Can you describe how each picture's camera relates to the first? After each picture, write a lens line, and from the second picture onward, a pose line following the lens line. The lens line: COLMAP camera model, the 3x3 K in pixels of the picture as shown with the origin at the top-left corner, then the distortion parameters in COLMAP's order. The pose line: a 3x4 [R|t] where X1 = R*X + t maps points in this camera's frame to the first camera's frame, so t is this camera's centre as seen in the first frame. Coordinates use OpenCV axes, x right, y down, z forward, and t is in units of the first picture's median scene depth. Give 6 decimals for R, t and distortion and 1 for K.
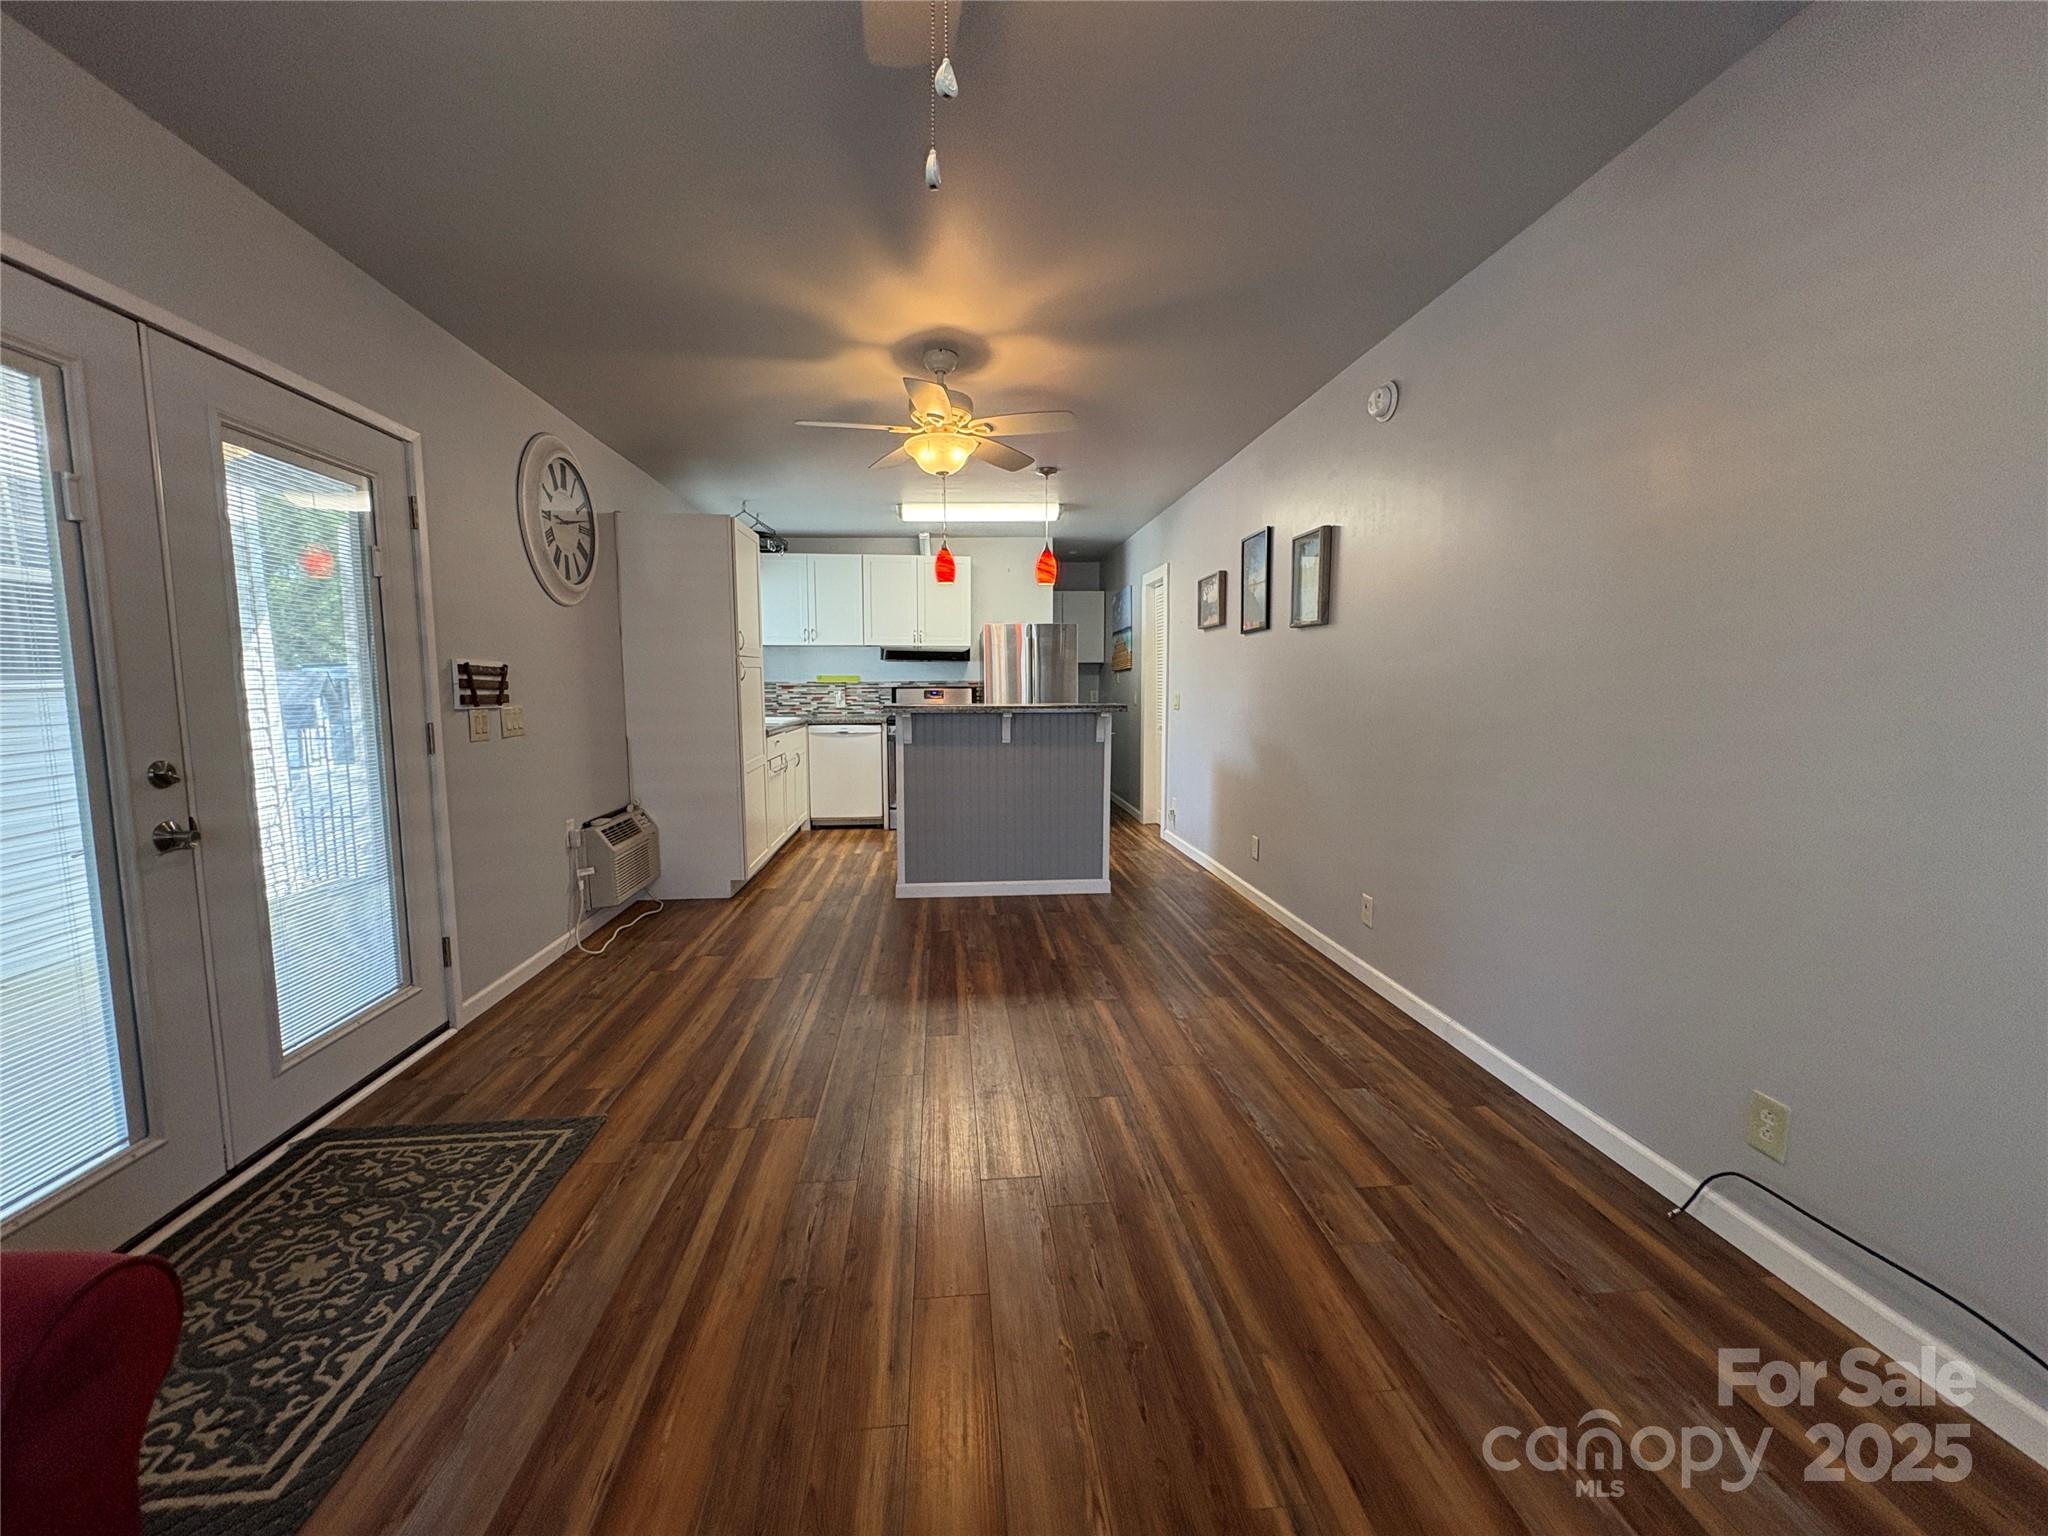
lens RADIAL K [[819.7, 0, 1024.0], [0, 819.7, 768.0], [0, 0, 1]] dist [-0.001227, 0.000053]
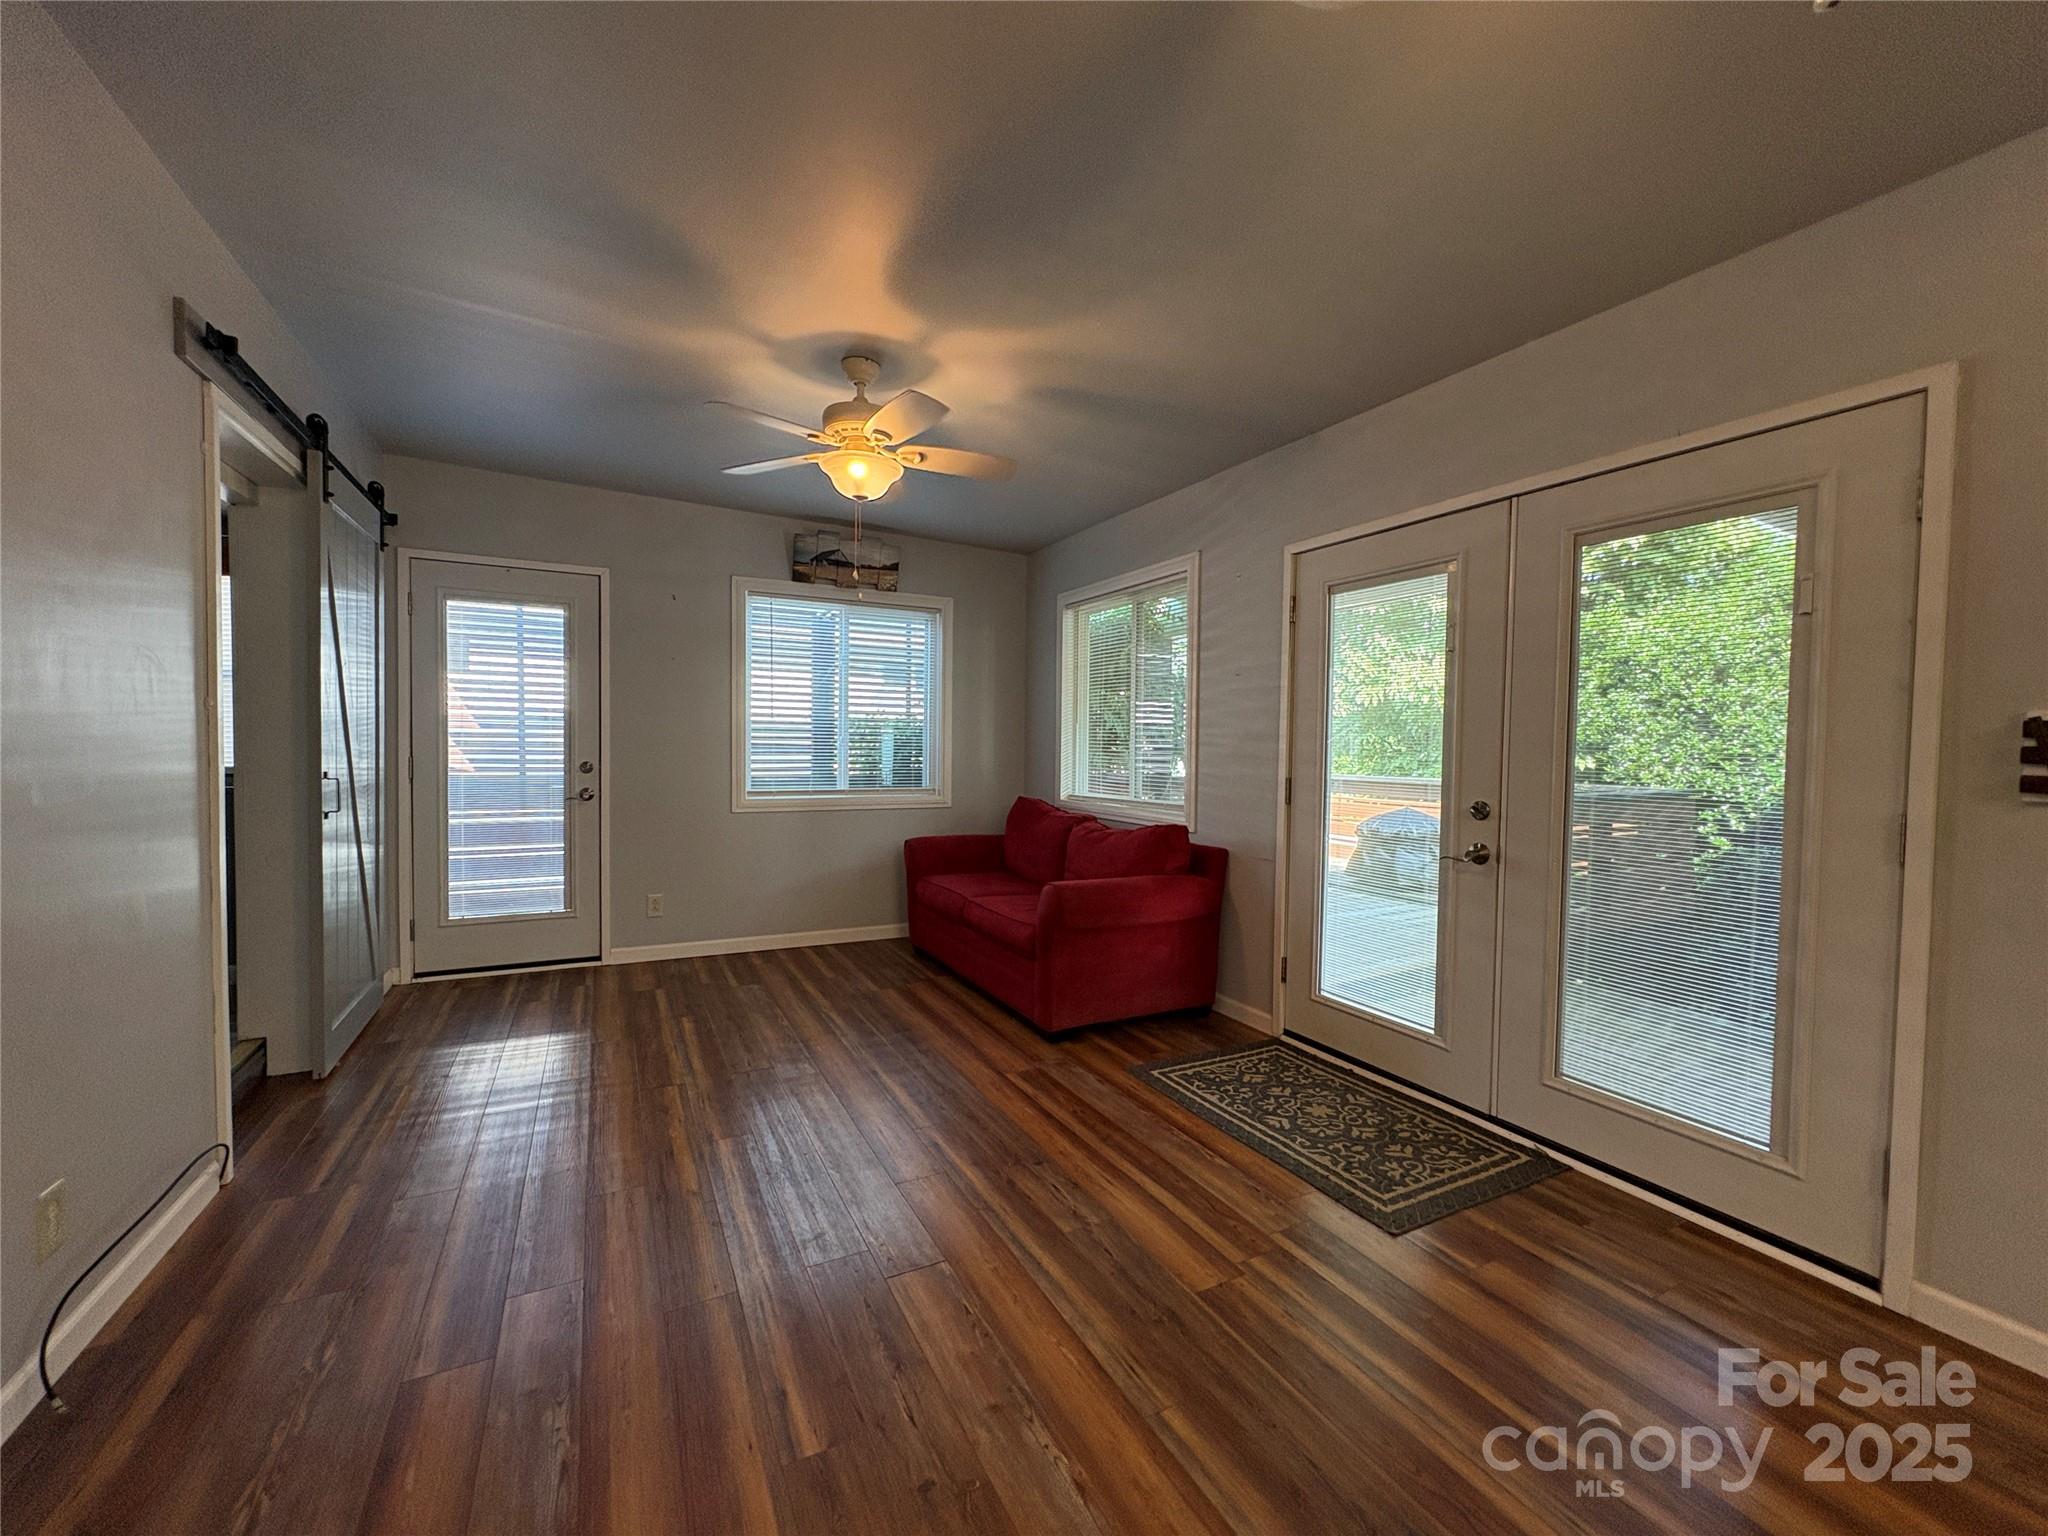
lens RADIAL K [[819.7, 0, 1024.0], [0, 819.7, 768.0], [0, 0, 1]] dist [-0.001227, 0.000053]
pose [[-0.927785, -0.002121, -0.373108, 0.150886], [-0.053081, 0.990563, 0.126362, -0.128031], [0.369319, 0.137042, -0.919142, 1.256312]]
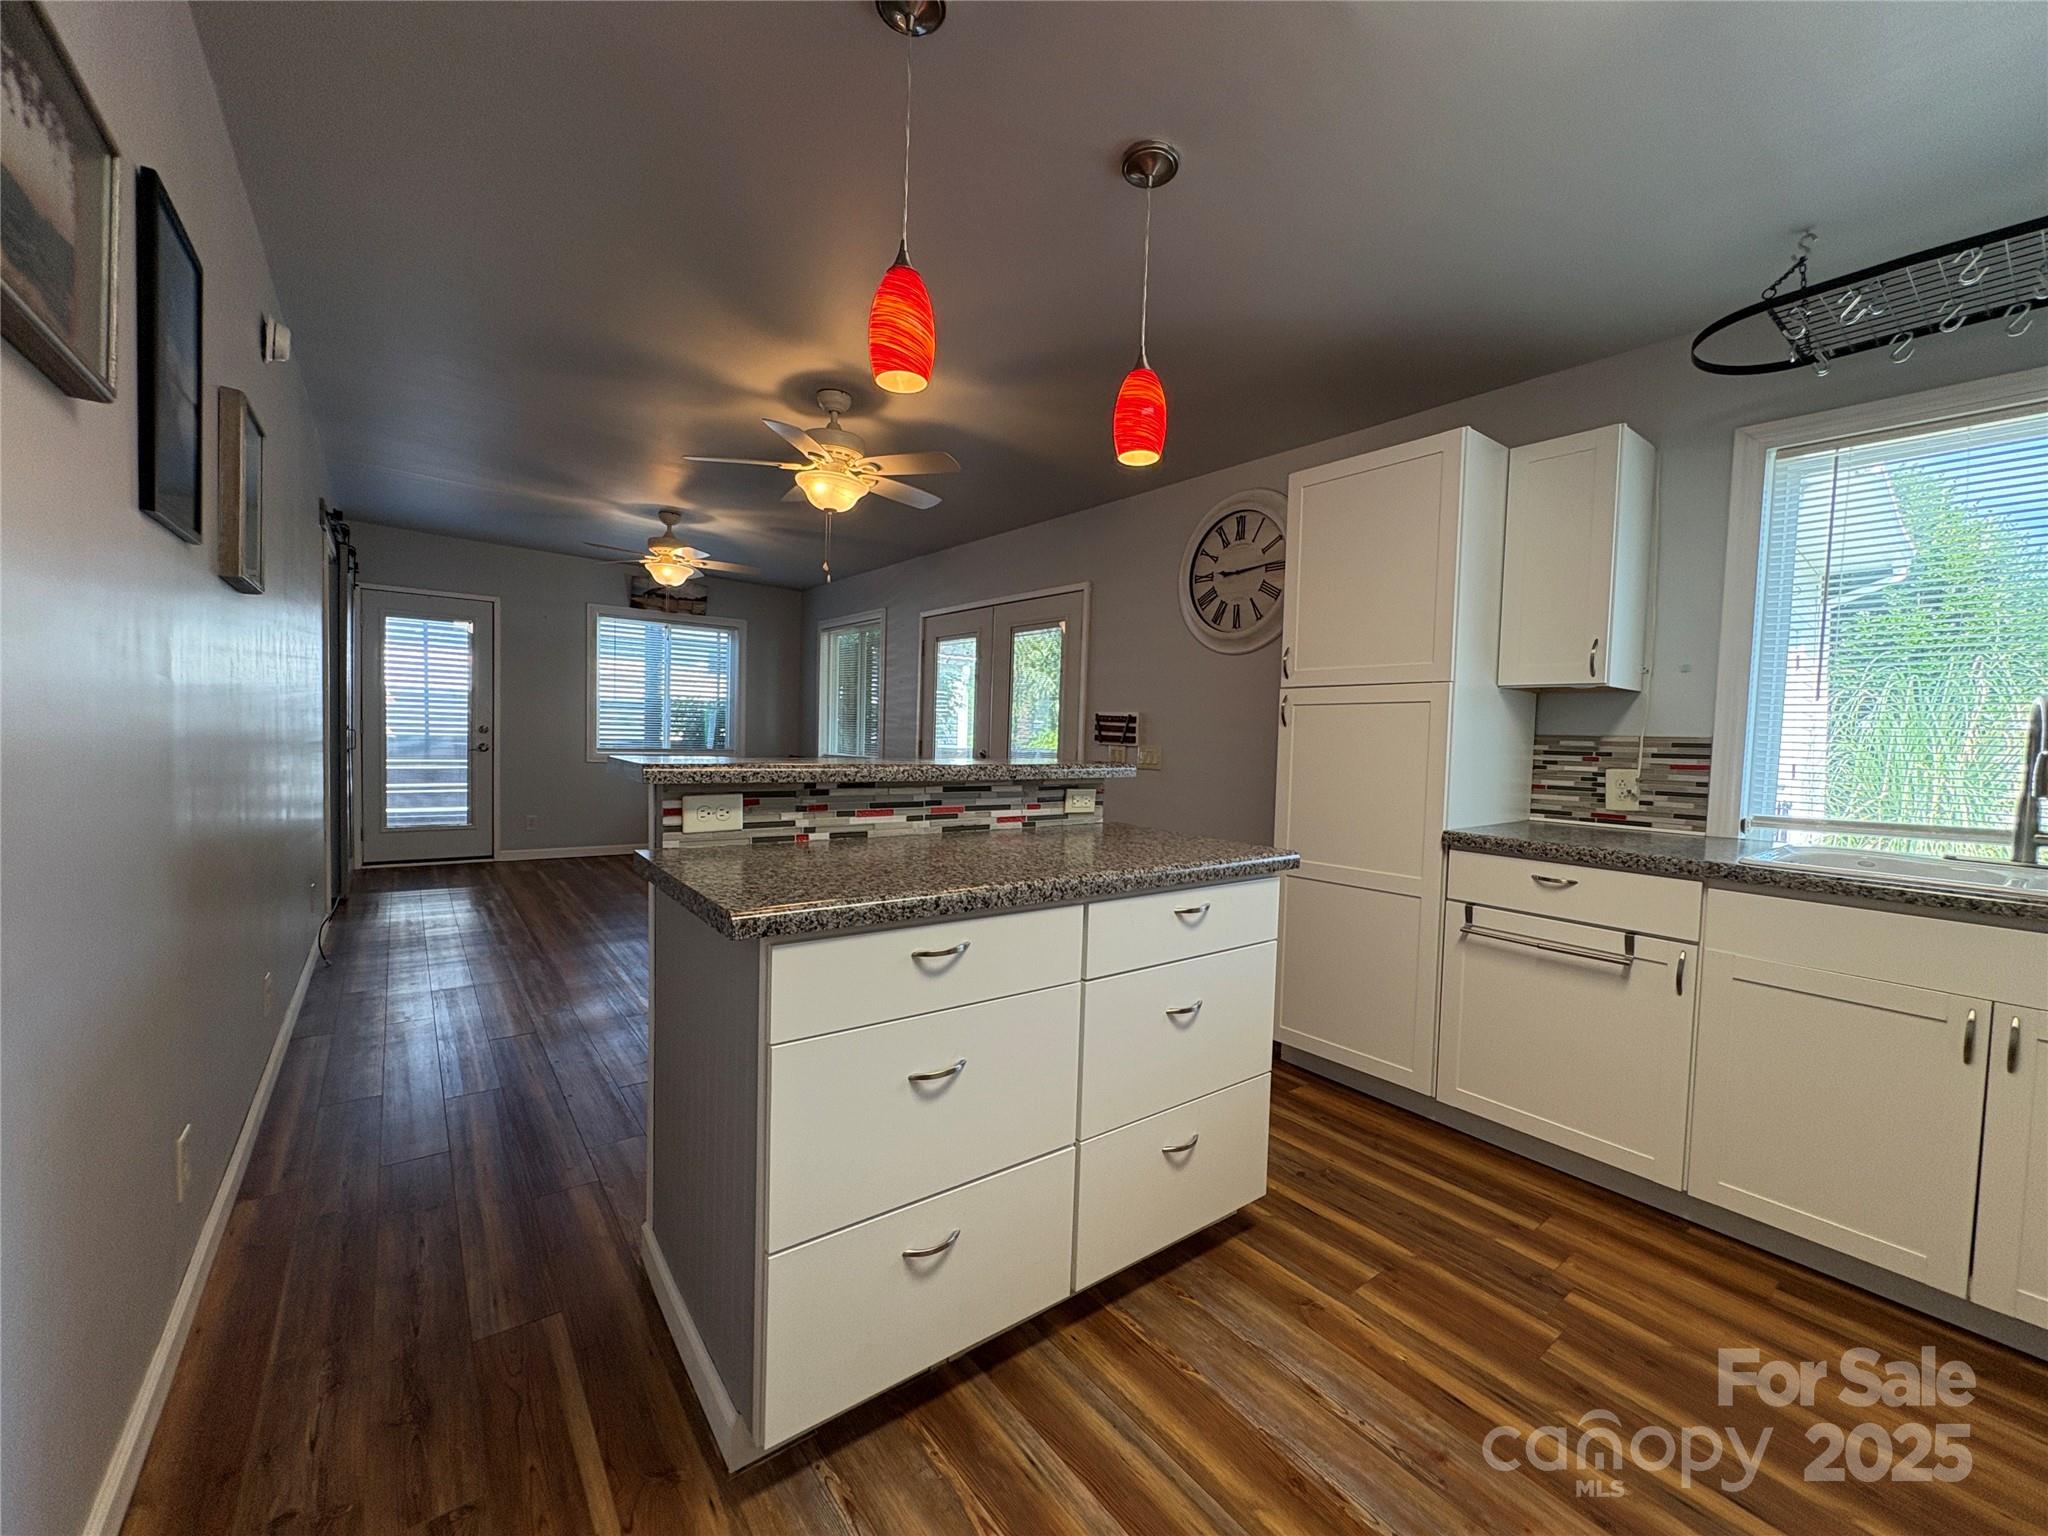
lens RADIAL K [[819.7, 0, 1024.0], [0, 819.7, 768.0], [0, 0, 1]] dist [-0.001227, 0.000053]
pose [[-0.850644, -0.002775, -0.525734, 0.245111], [-0.086552, 0.987081, 0.134832, -0.216343], [0.518568, 0.160198, -0.839895, 2.166534]]
